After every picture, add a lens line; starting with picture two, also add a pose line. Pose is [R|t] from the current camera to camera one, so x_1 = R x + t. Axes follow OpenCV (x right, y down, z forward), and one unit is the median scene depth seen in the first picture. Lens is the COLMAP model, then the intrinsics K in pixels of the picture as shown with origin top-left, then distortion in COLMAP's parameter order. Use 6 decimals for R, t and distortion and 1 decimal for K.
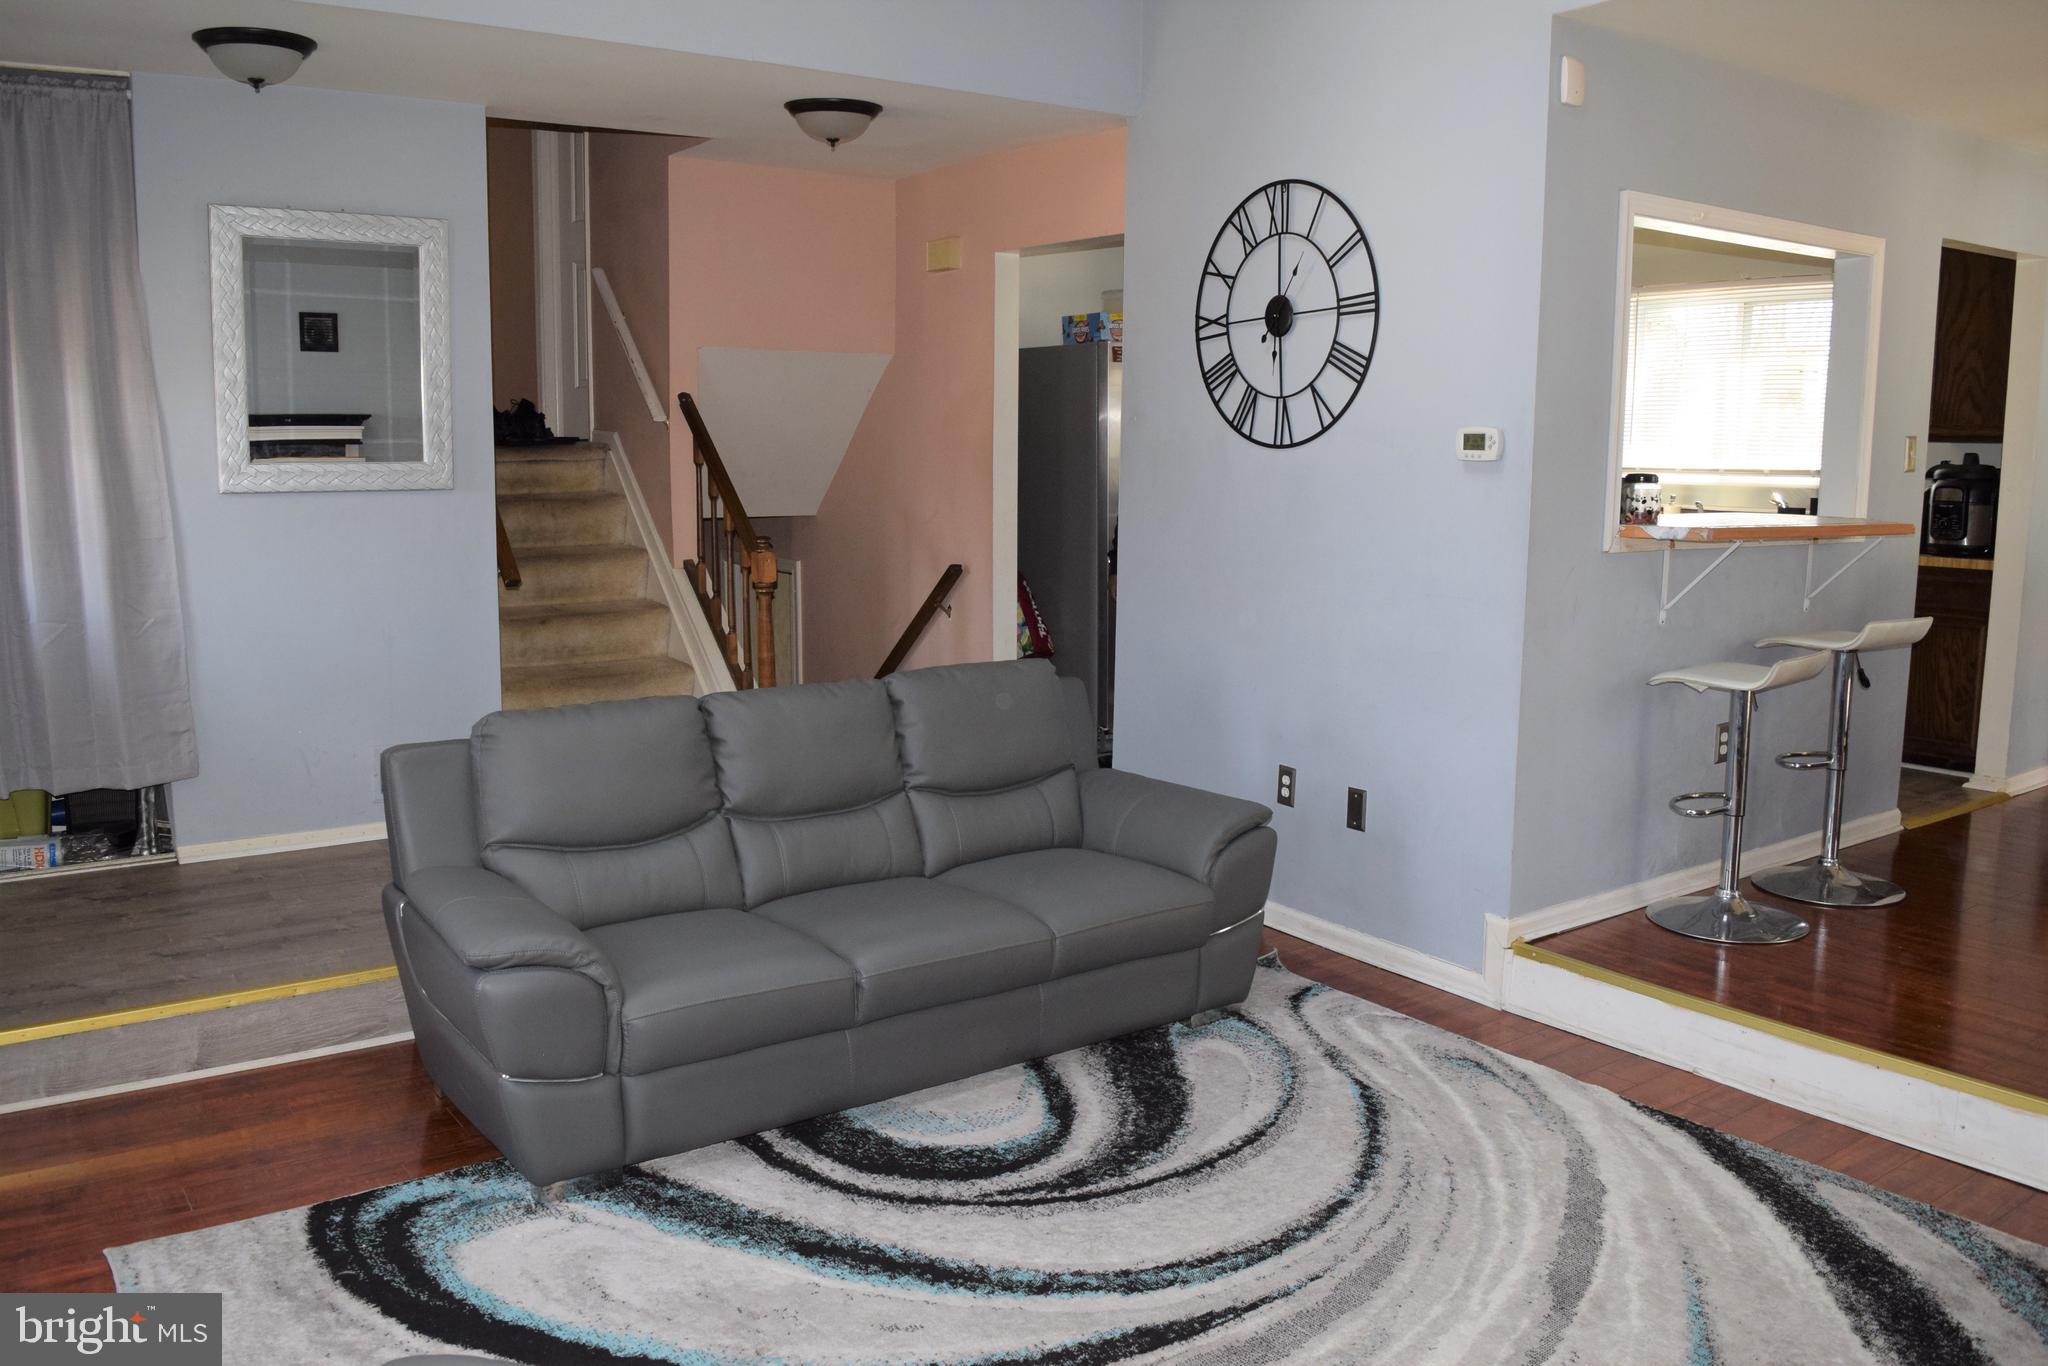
lens RADIAL K [[1660.6, 0, 1024.0], [0, 1660.6, 683.0], [0, 0, 1]] dist [-0.073411, 0.005545]
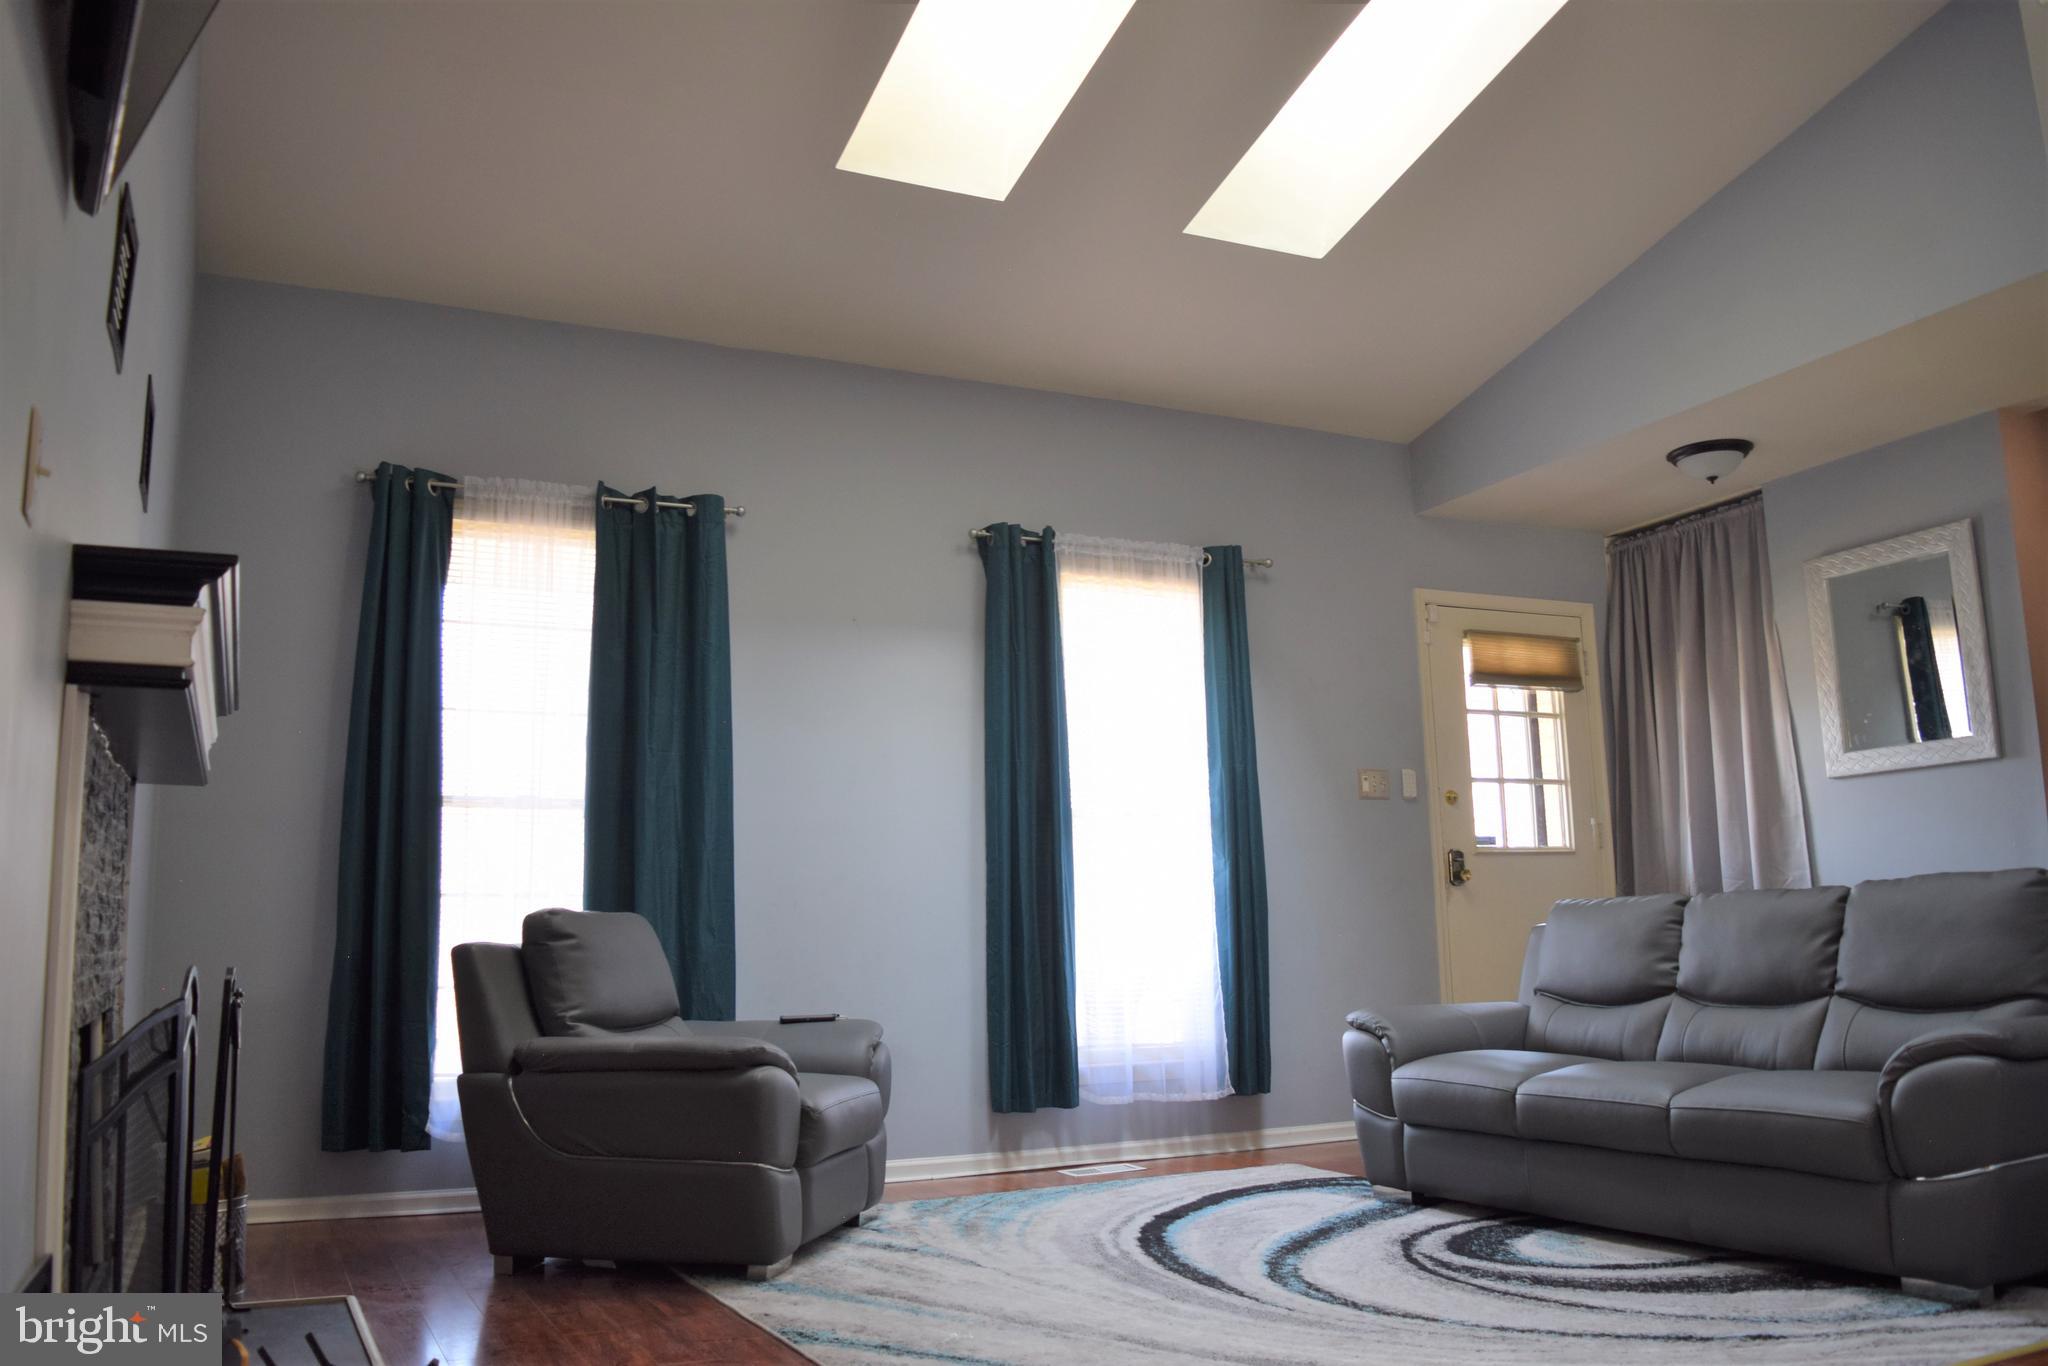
lens RADIAL K [[1613.1, 0, 1024.0], [0, 1613.1, 683.0], [0, 0, 1]] dist [-0.094578, 0.018959]
pose [[-0.165188, -0.156101, -0.973830, 0.890219], [-0.129461, 0.982283, -0.135496, 0.065310], [0.977728, 0.103691, -0.182470, 0.626178]]
